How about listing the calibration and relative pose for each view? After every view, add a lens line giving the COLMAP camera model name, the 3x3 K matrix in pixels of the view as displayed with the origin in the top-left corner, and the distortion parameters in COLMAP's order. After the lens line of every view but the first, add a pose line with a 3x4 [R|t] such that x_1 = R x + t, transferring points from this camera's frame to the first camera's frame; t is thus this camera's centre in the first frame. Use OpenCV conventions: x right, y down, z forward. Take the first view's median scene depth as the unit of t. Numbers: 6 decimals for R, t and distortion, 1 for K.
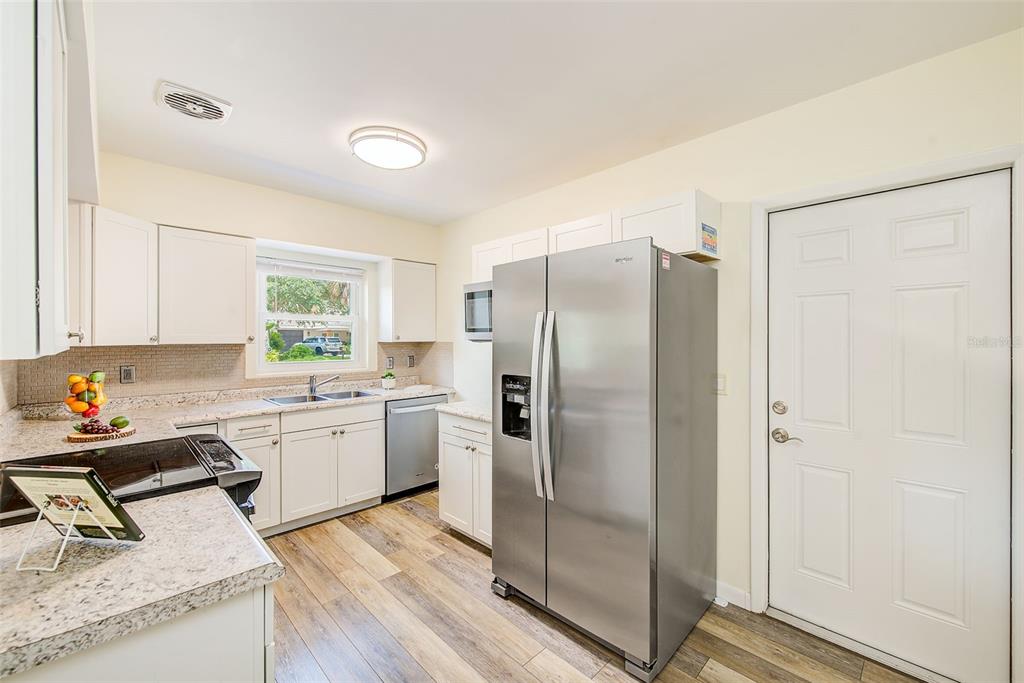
lens RADIAL K [[427.7, 0, 511.7], [0, 427.7, 338.8], [0, 0, 1]] dist [-0.001138, 0.001436]
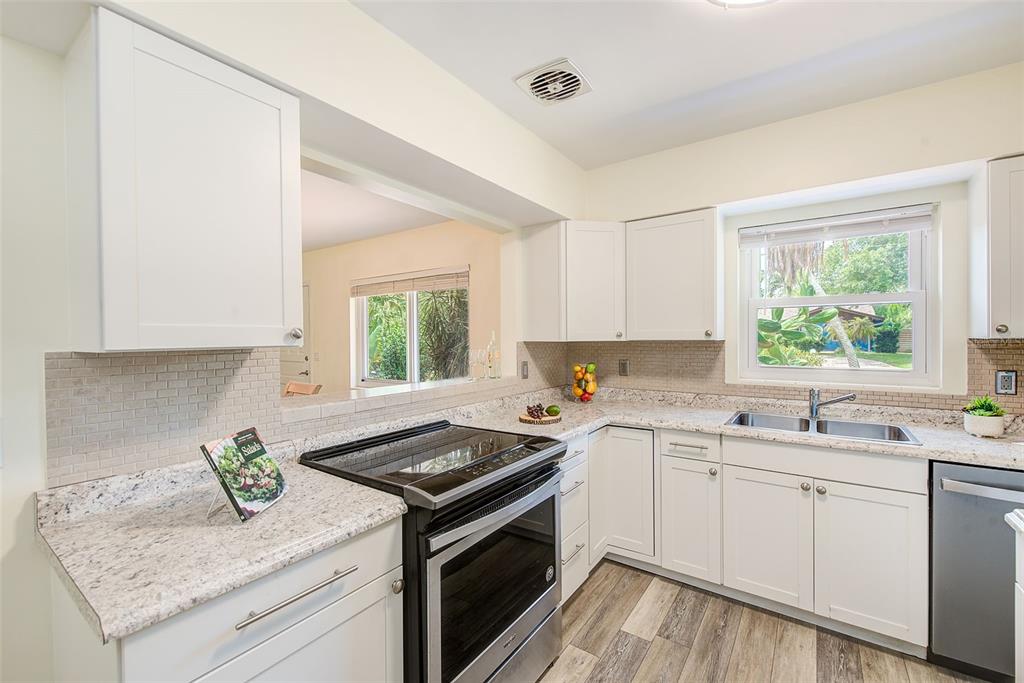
lens RADIAL K [[427.7, 0, 511.7], [0, 427.7, 338.8], [0, 0, 1]] dist [-0.001138, 0.001436]
pose [[0.177330, 0.005246, -0.984138, 0.109638], [0.009523, 0.999930, 0.007046, -0.000431], [0.984105, -0.010621, 0.177267, 0.481329]]
